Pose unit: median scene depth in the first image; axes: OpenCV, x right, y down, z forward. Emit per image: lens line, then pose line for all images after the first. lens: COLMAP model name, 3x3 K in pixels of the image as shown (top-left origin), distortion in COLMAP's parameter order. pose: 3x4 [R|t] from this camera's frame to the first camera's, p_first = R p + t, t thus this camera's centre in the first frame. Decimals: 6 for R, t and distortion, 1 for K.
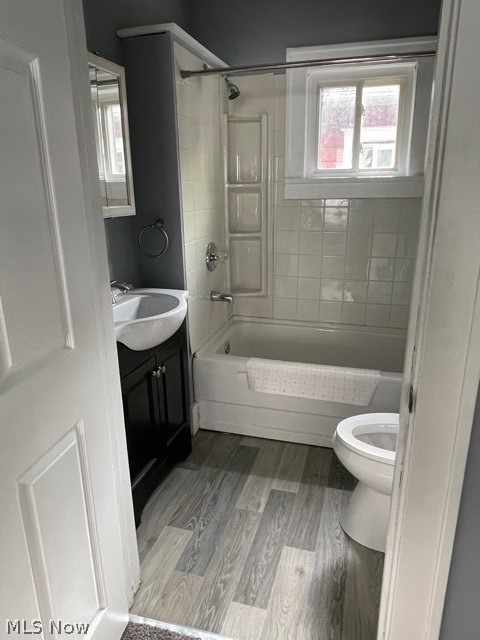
lens RADIAL K [[435.9, 0, 239.9], [0, 435.9, 318.9], [0, 0, 1]] dist [-0.012709, 0.001565]
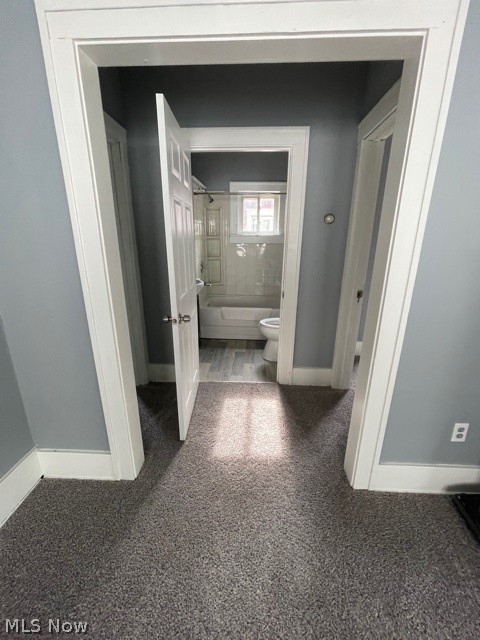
lens RADIAL K [[261.4, 0, 242.0], [0, 261.4, 319.1], [0, 0, 1]] dist [-0.002072, -0.001637]
pose [[0.974077, -0.049050, 0.220834, -0.218948], [0.046913, 0.998788, 0.014912, 0.159461], [-0.221298, -0.004165, 0.975197, -0.538356]]
